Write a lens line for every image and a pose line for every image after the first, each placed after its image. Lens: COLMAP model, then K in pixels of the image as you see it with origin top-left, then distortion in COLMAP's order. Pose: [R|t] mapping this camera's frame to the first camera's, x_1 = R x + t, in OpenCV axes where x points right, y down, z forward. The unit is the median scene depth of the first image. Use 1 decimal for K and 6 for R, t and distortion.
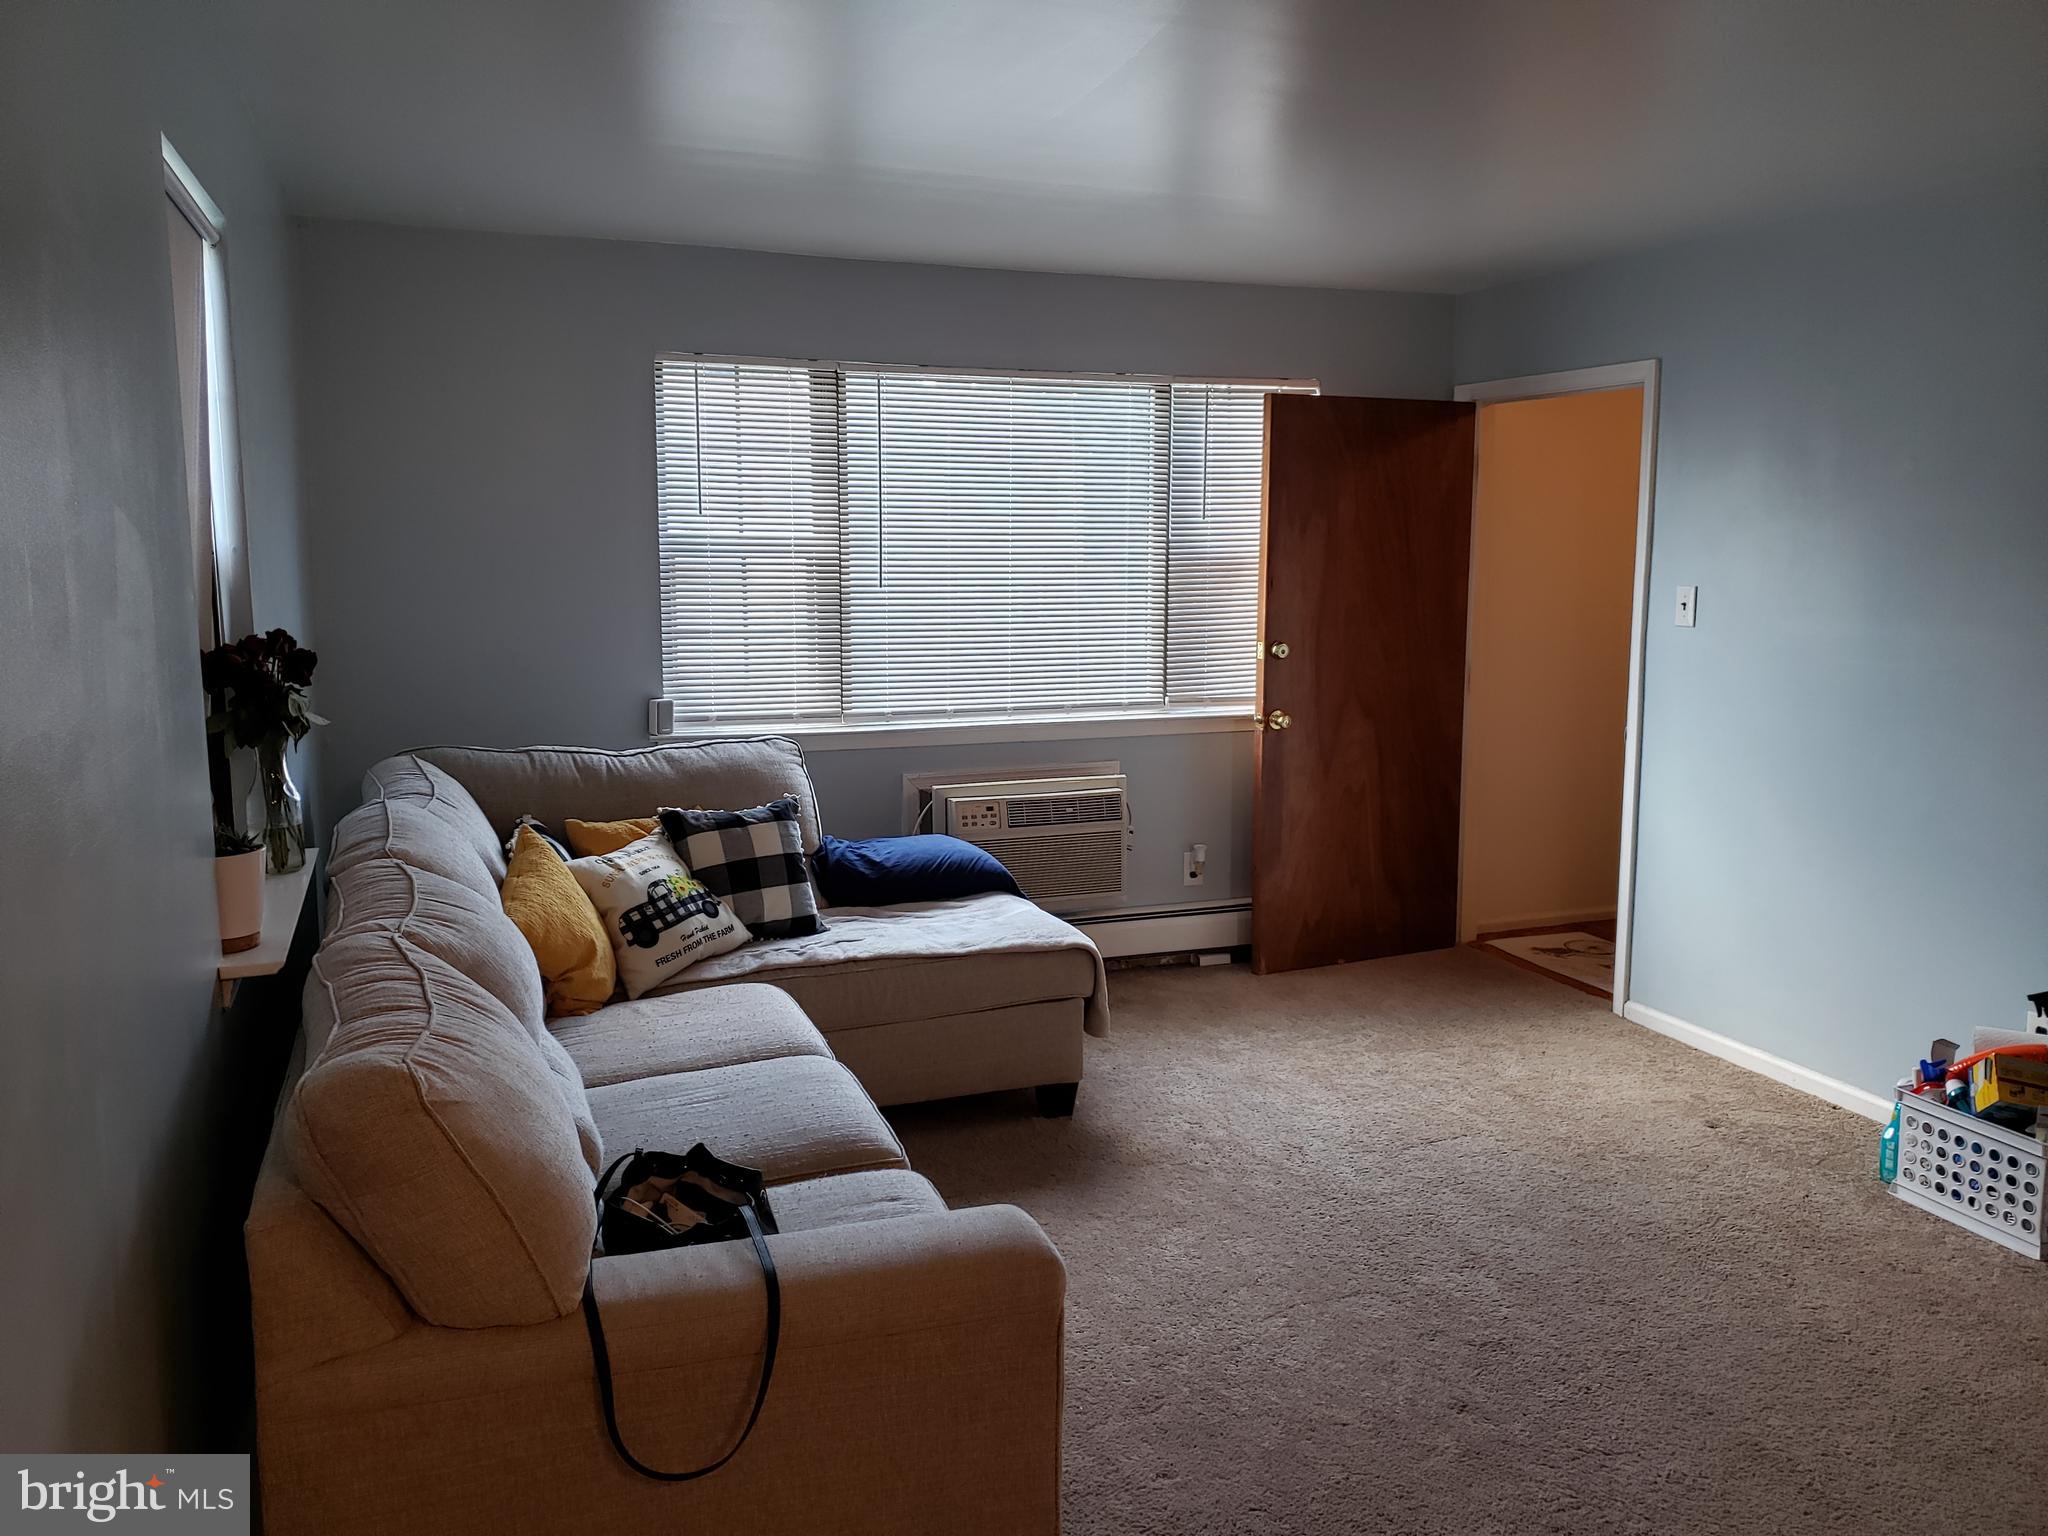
lens RADIAL K [[1608.7, 0, 1019.1], [0, 1608.7, 760.3], [0, 0, 1]] dist [0.019653, -0.019993]
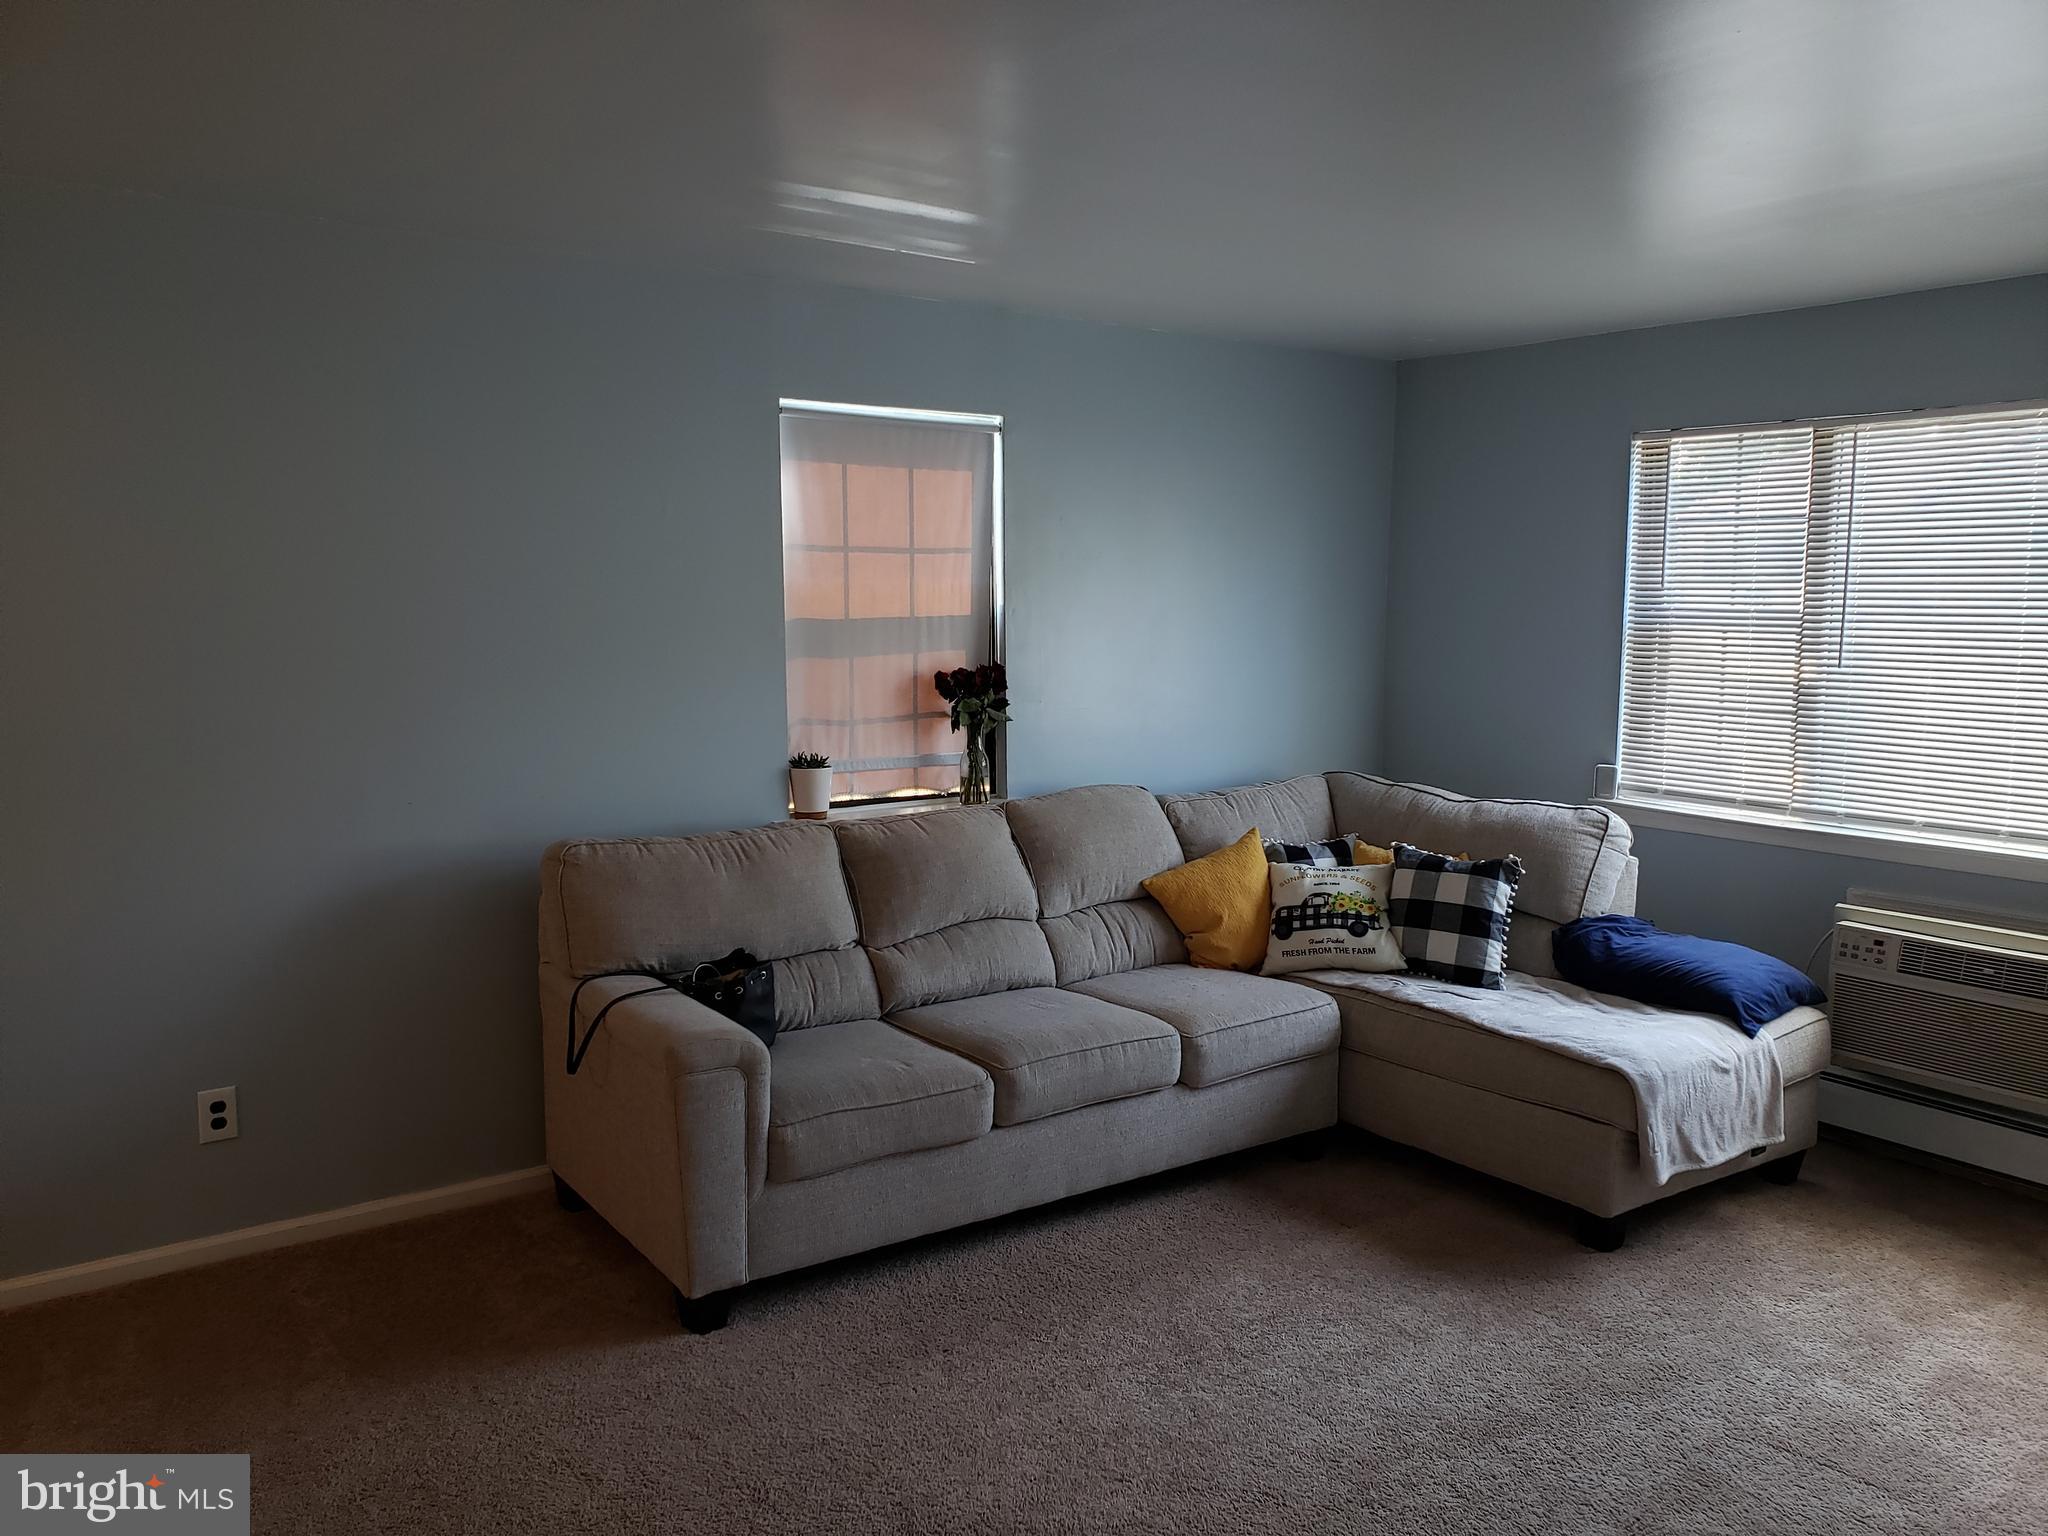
lens RADIAL K [[1608.7, 0, 1013.4], [0, 1608.7, 771.7], [0, 0, 1]] dist [0.019653, -0.019993]
pose [[0.202636, 0.102950, -0.973828, 0.822641], [-0.140526, 0.987223, 0.075125, -0.067152], [0.969119, 0.121625, 0.214514, 0.466595]]
